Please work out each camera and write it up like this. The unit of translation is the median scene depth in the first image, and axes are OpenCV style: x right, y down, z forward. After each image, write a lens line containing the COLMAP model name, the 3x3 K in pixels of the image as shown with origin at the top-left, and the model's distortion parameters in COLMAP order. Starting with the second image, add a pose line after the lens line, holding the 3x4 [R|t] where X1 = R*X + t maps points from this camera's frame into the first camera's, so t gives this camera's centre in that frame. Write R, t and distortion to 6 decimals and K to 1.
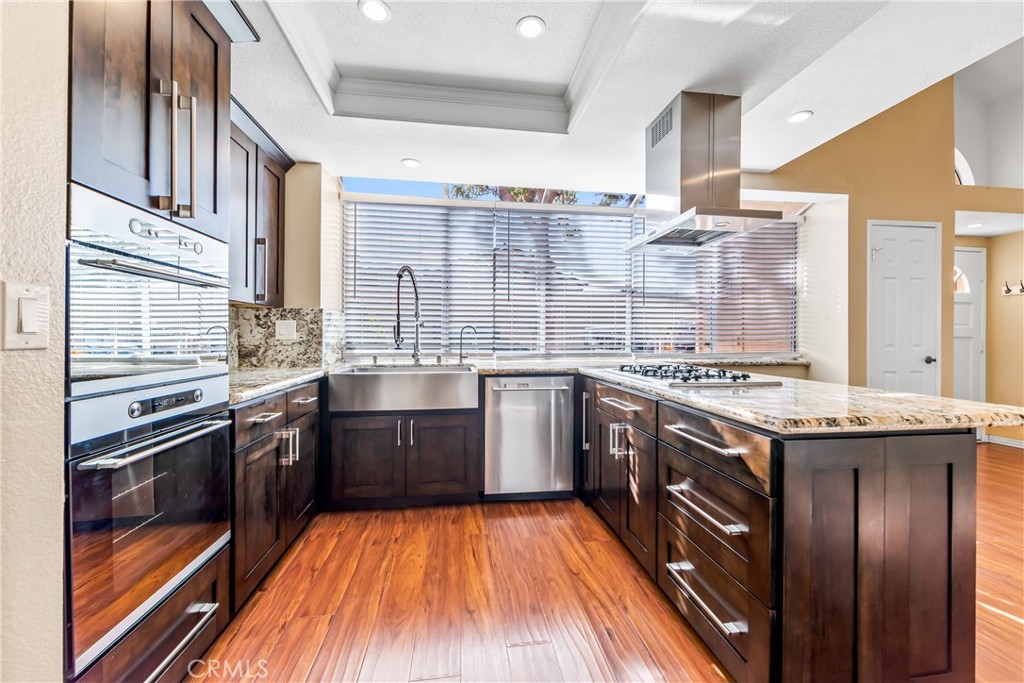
lens RADIAL K [[407.9, 0, 517.3], [0, 407.9, 337.3], [0, 0, 1]] dist [0.003131, -0.001103]
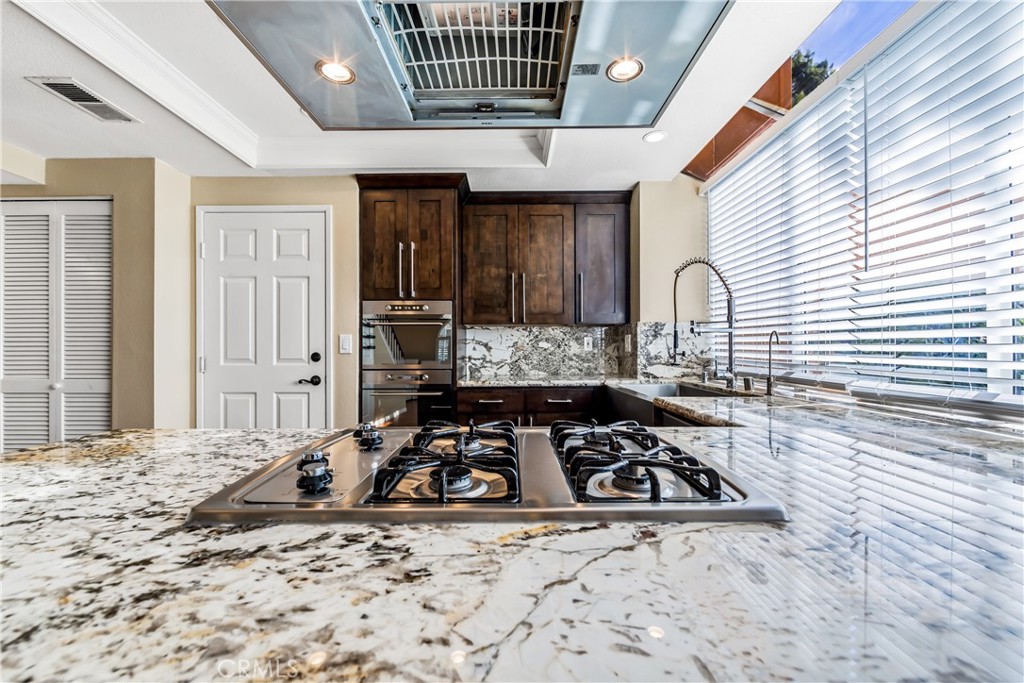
lens RADIAL K [[407.9, 0, 513.7], [0, 407.9, 345.3], [0, 0, 1]] dist [0.003131, -0.001103]
pose [[-0.152688, -0.006139, -0.988255, 0.475600], [0.002417, 0.999975, -0.006585, -0.003707], [0.988271, -0.003394, -0.152669, 0.675989]]
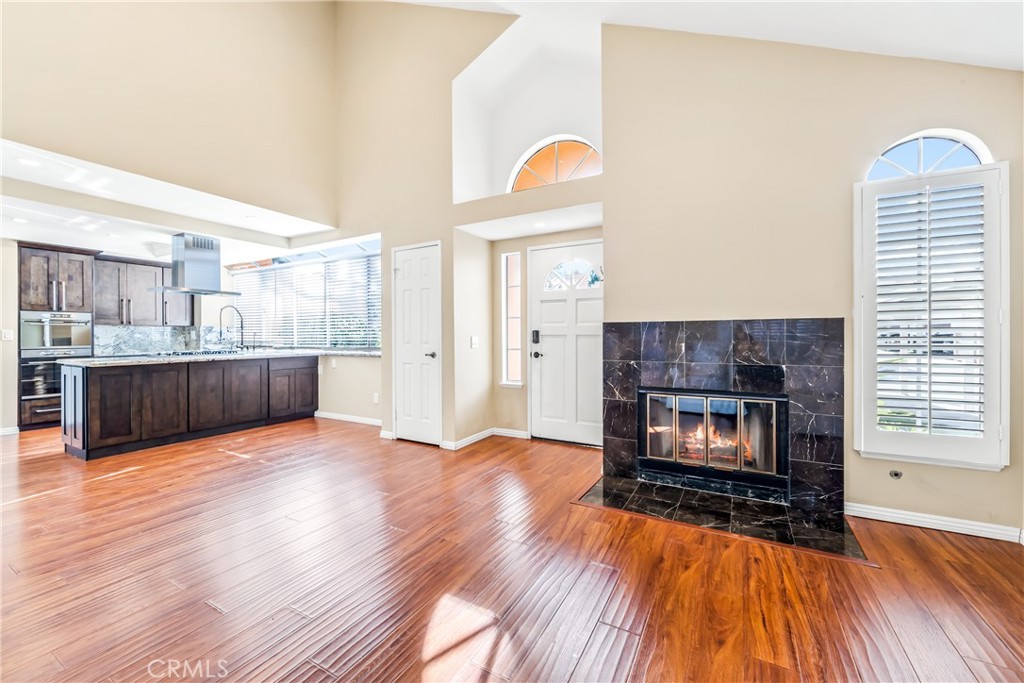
lens RADIAL K [[407.9, 0, 513.6], [0, 407.9, 335.5], [0, 0, 1]] dist [0.003131, -0.001103]
pose [[0.788329, -0.005108, -0.615232, 1.961464], [0.005925, 0.999982, -0.000710, -0.000199], [0.615225, -0.003085, 0.788345, 0.191679]]
